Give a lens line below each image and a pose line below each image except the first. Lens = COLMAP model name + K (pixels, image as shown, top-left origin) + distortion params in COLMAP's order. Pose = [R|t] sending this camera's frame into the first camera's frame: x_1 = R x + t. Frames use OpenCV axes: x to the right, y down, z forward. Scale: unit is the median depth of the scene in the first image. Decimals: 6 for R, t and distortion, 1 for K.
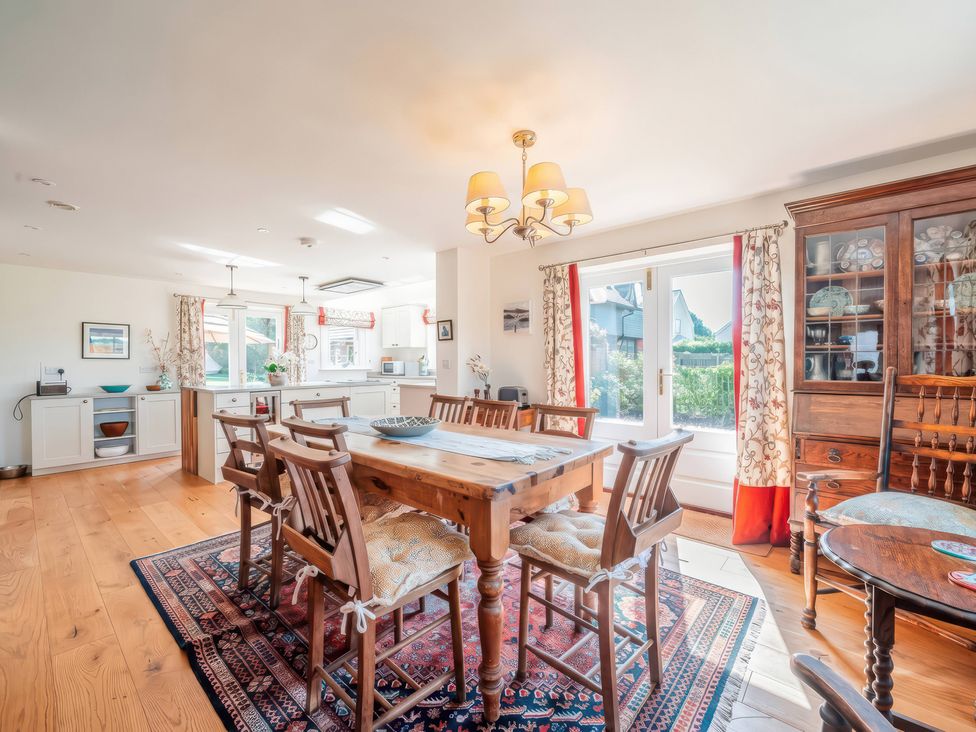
lens RADIAL K [[415.7, 0, 488.0], [0, 415.7, 366.0], [0, 0, 1]] dist [-0.000813, -0.000150]
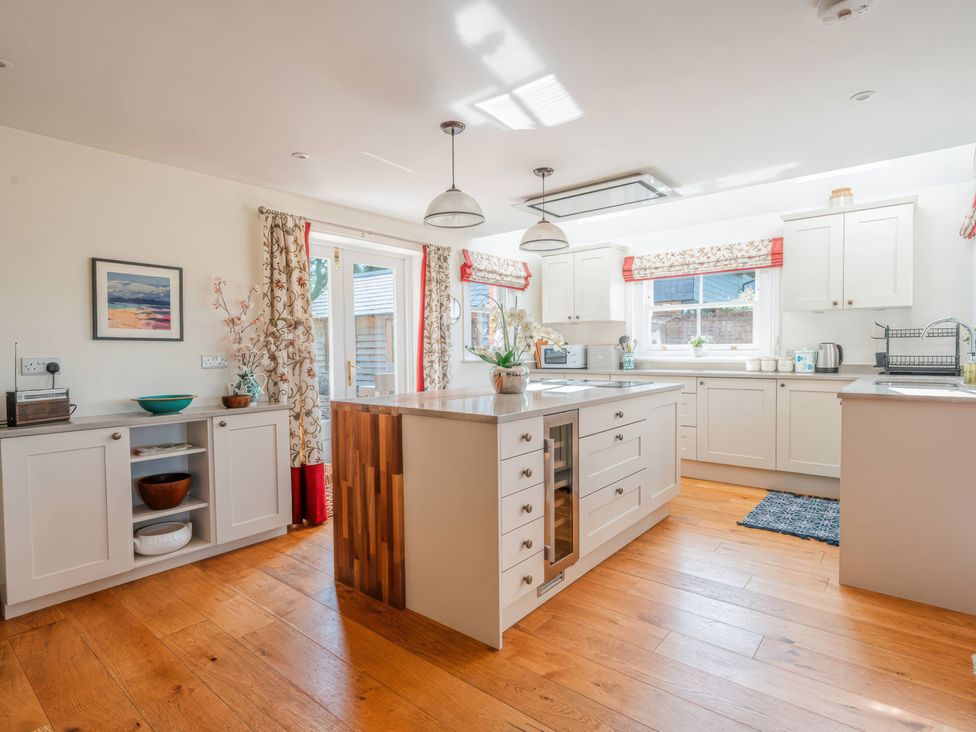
lens RADIAL K [[511.3, 0, 488.0], [0, 511.3, 366.0], [0, 0, 1]] dist [0.001663, 0.000210]
pose [[0.999473, -0.006688, 0.031752, -0.532992], [0.005893, 0.999668, 0.025081, -0.000257], [-0.031910, -0.024880, 0.999181, 0.402854]]
